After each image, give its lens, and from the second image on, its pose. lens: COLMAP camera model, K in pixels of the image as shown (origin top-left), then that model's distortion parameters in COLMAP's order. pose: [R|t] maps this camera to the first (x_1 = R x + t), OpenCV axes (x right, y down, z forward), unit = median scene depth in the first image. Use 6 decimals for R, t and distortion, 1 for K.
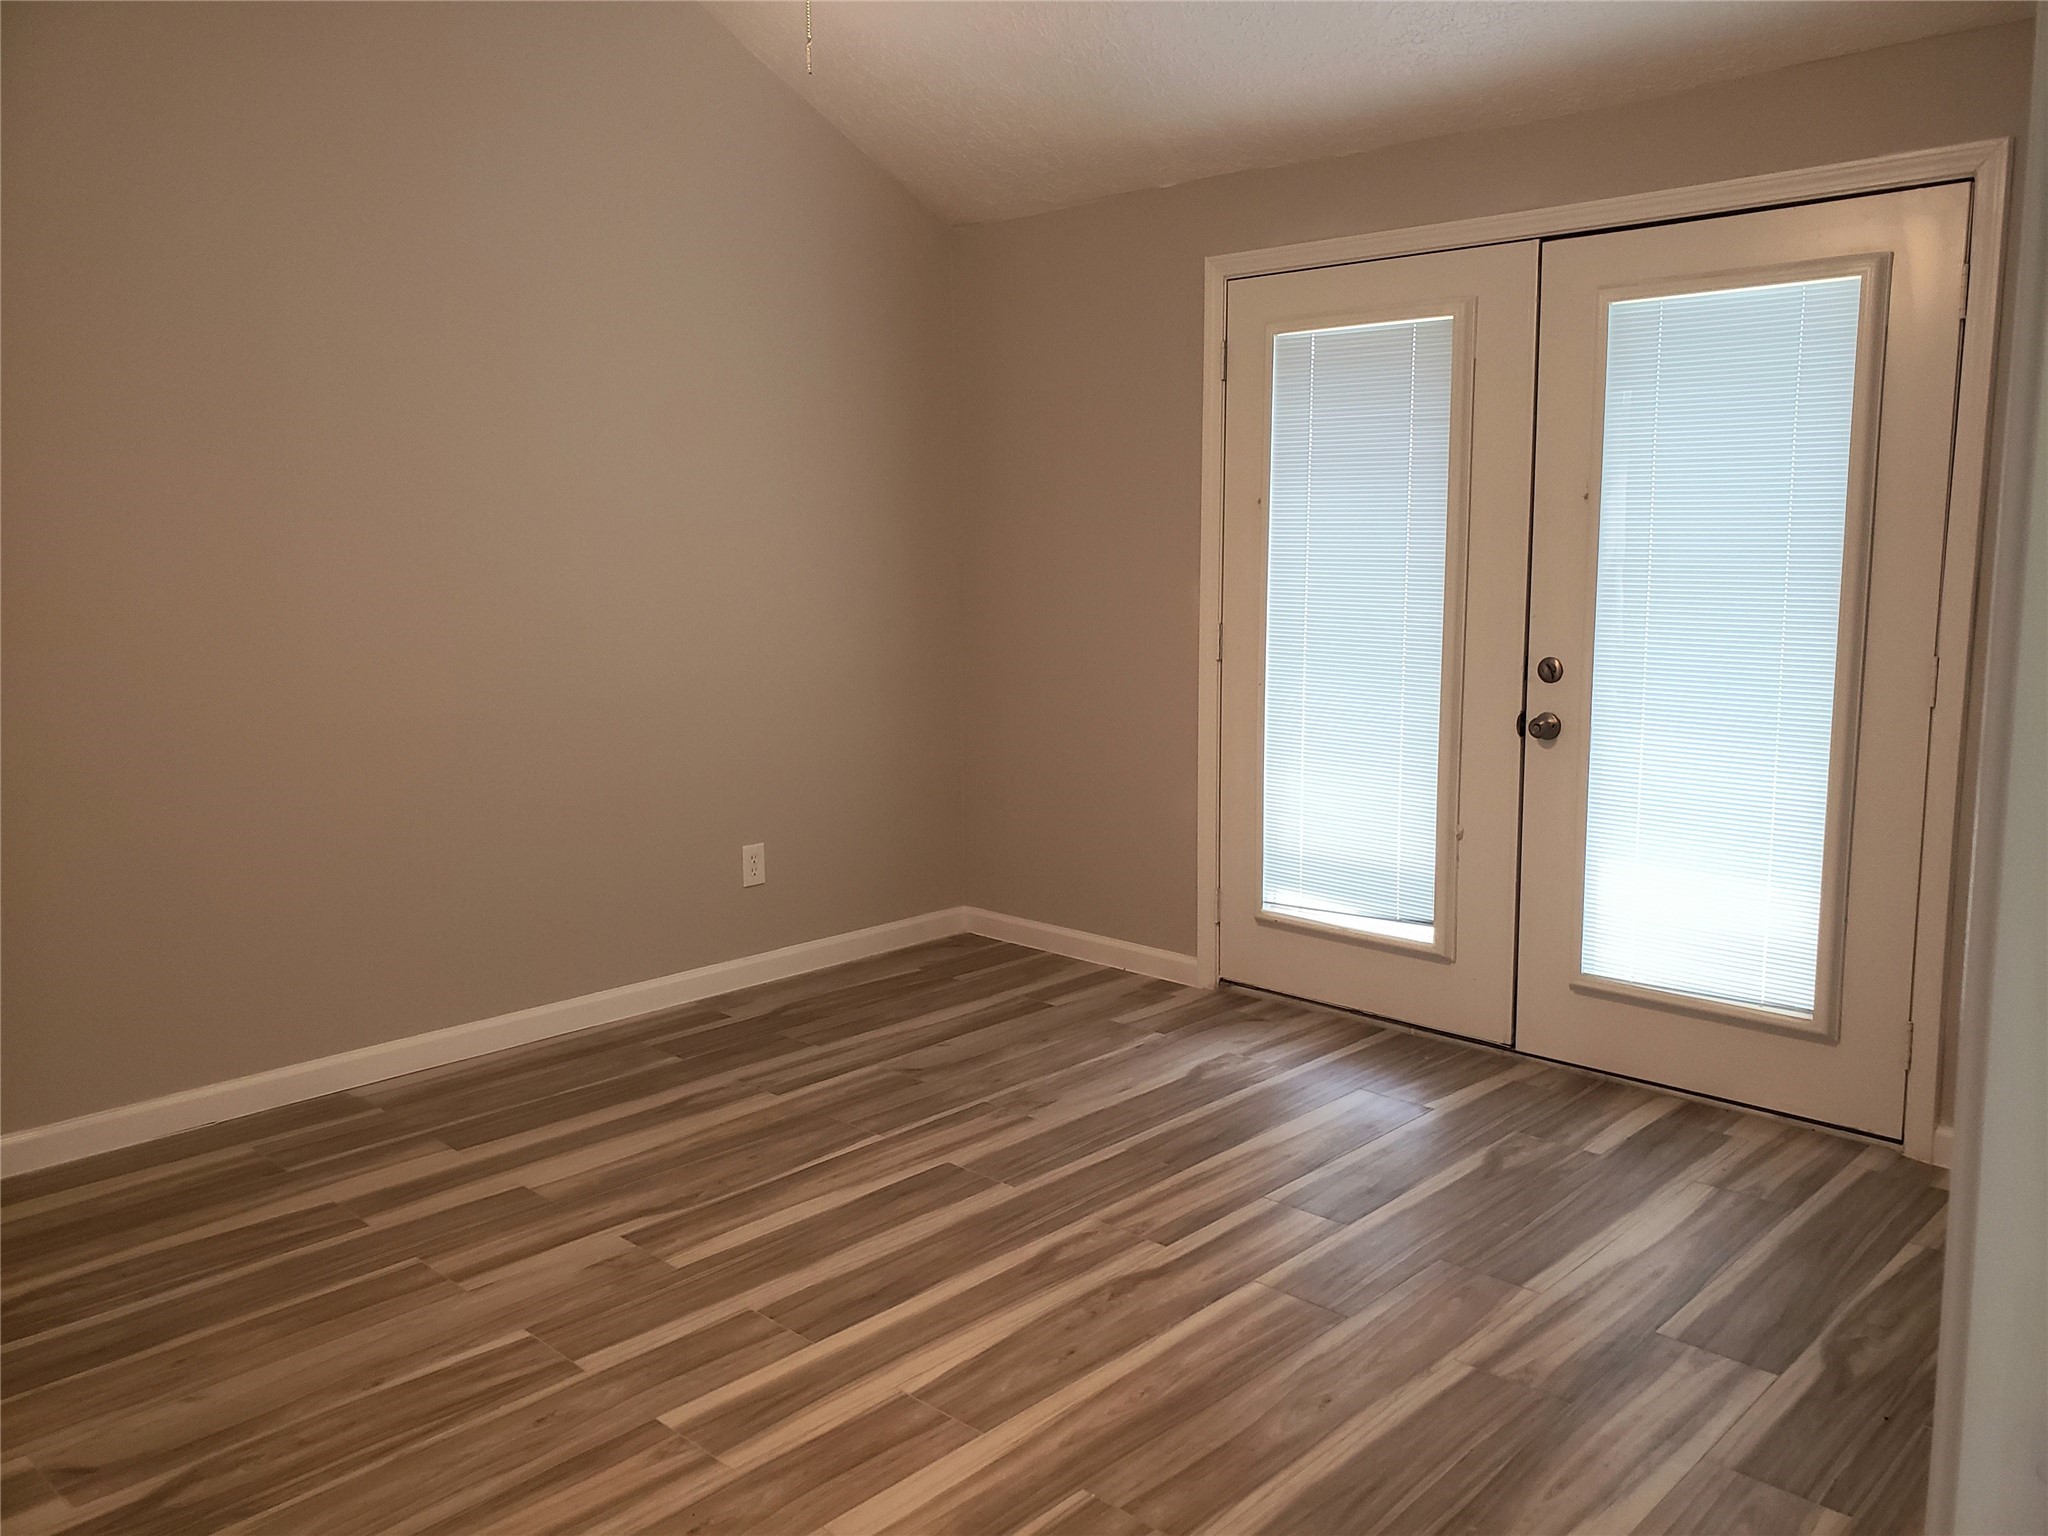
lens RADIAL K [[1616.6, 0, 996.7], [0, 1616.6, 761.4], [0, 0, 1]] dist [0.044400, 0.004787]
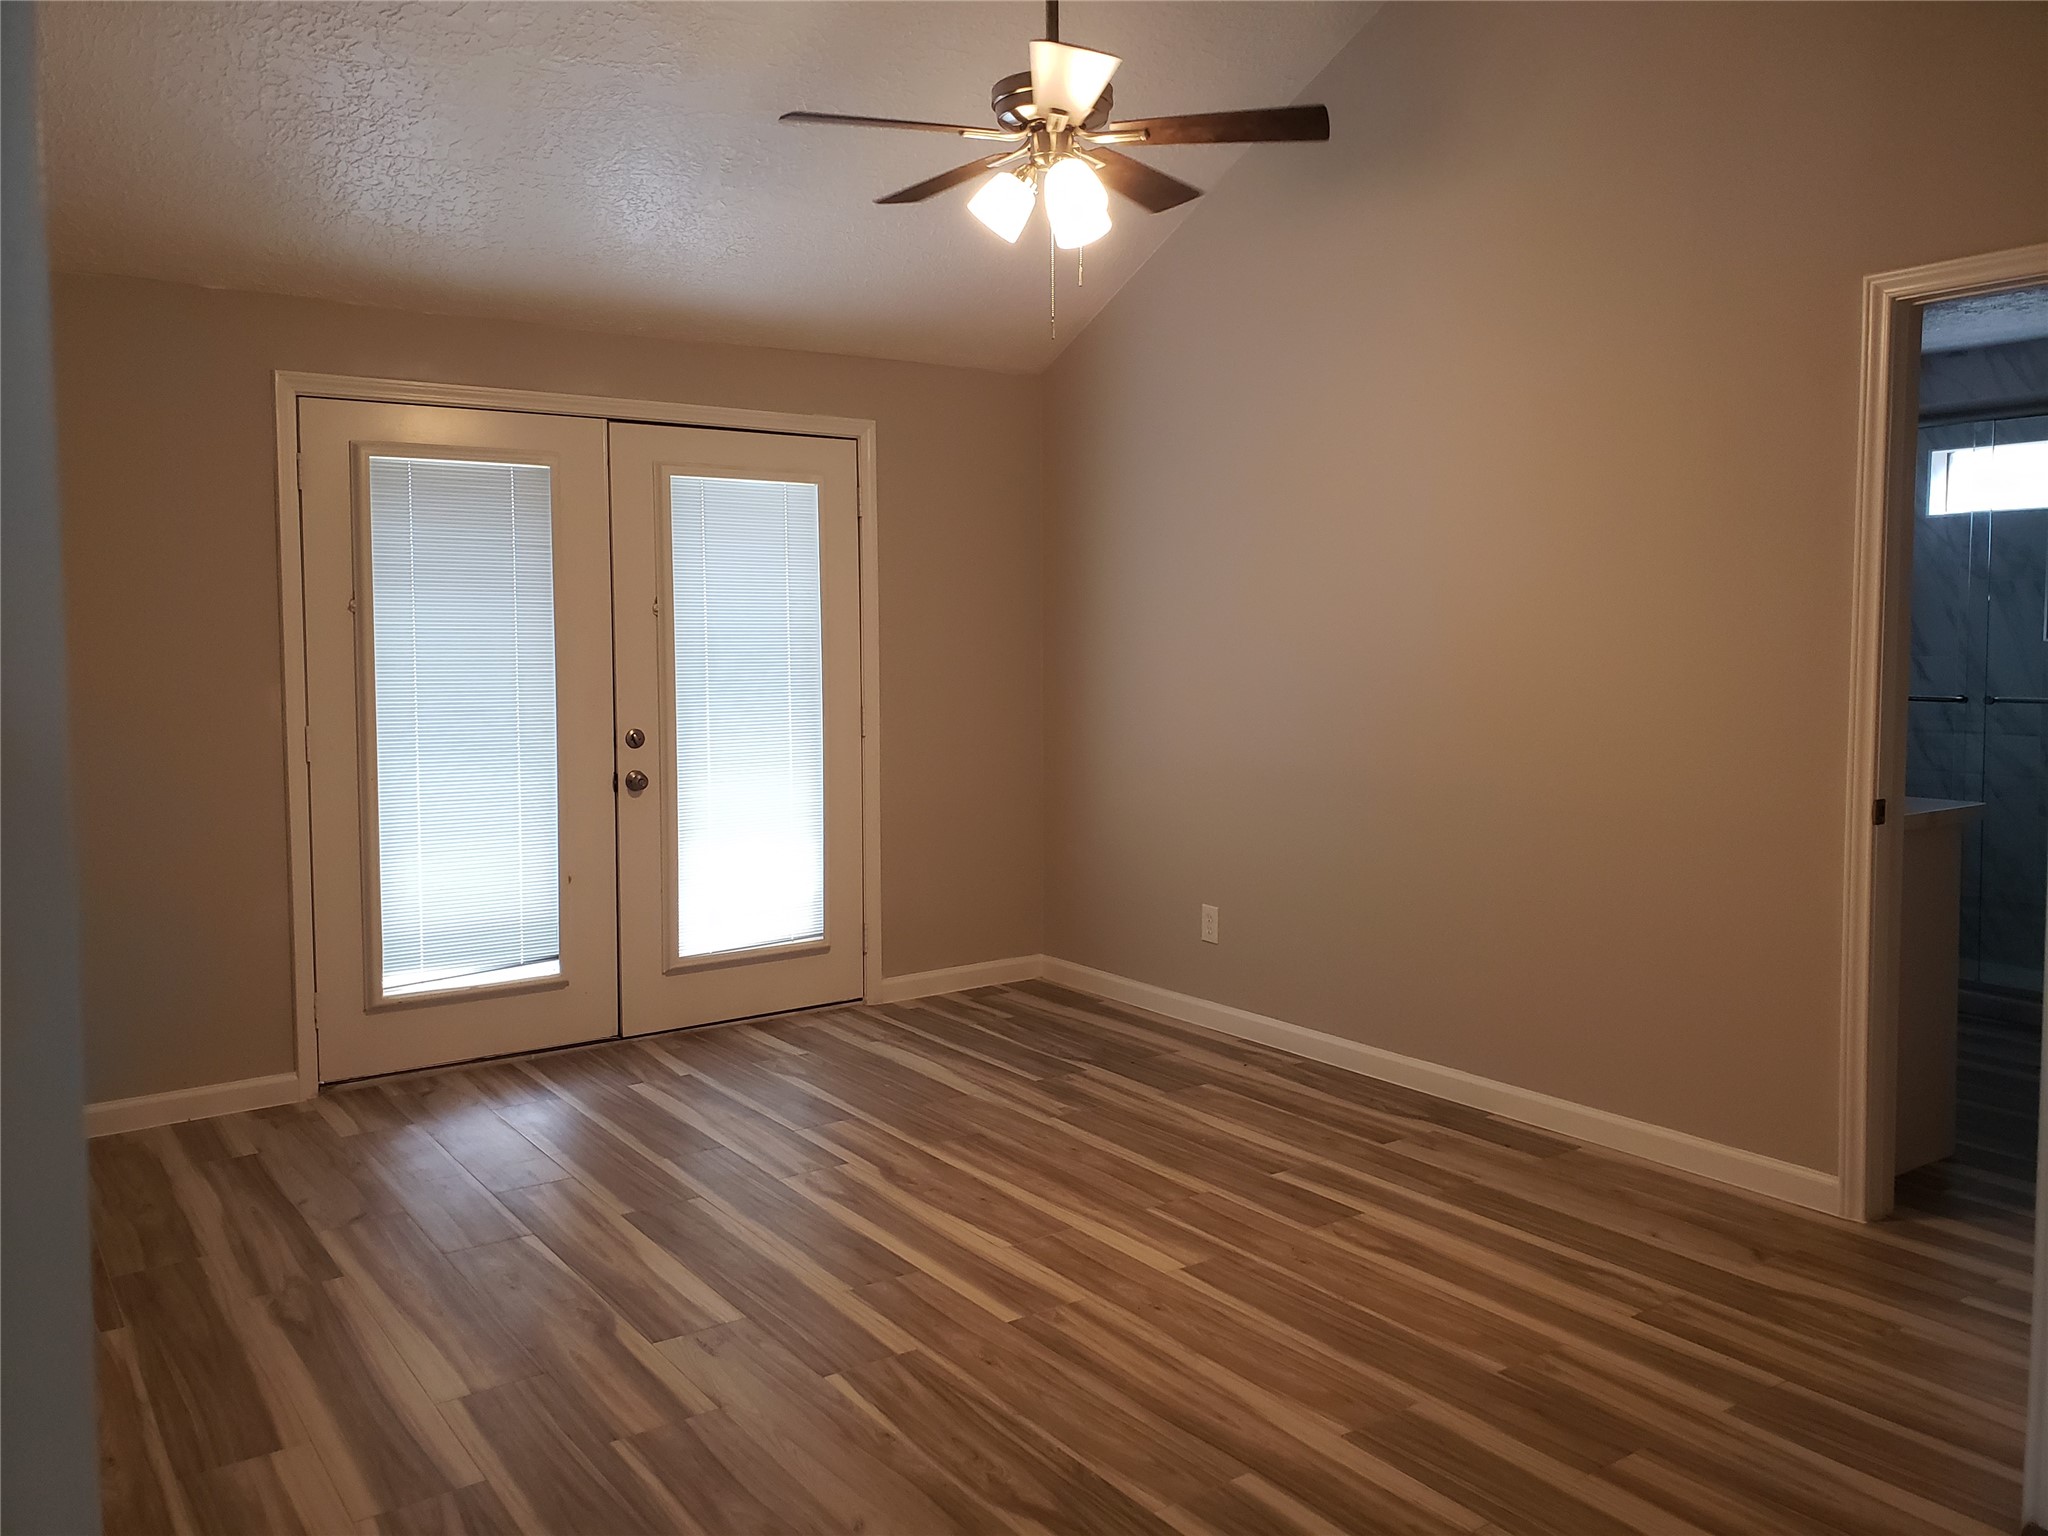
lens RADIAL K [[1616.6, 0, 996.7], [0, 1616.6, 761.4], [0, 0, 1]] dist [0.044400, 0.004787]
pose [[0.206458, -0.079297, 0.975237, -0.977129], [0.151916, 0.987222, 0.048111, -0.062047], [-0.966590, 0.138221, 0.215867, 0.468680]]
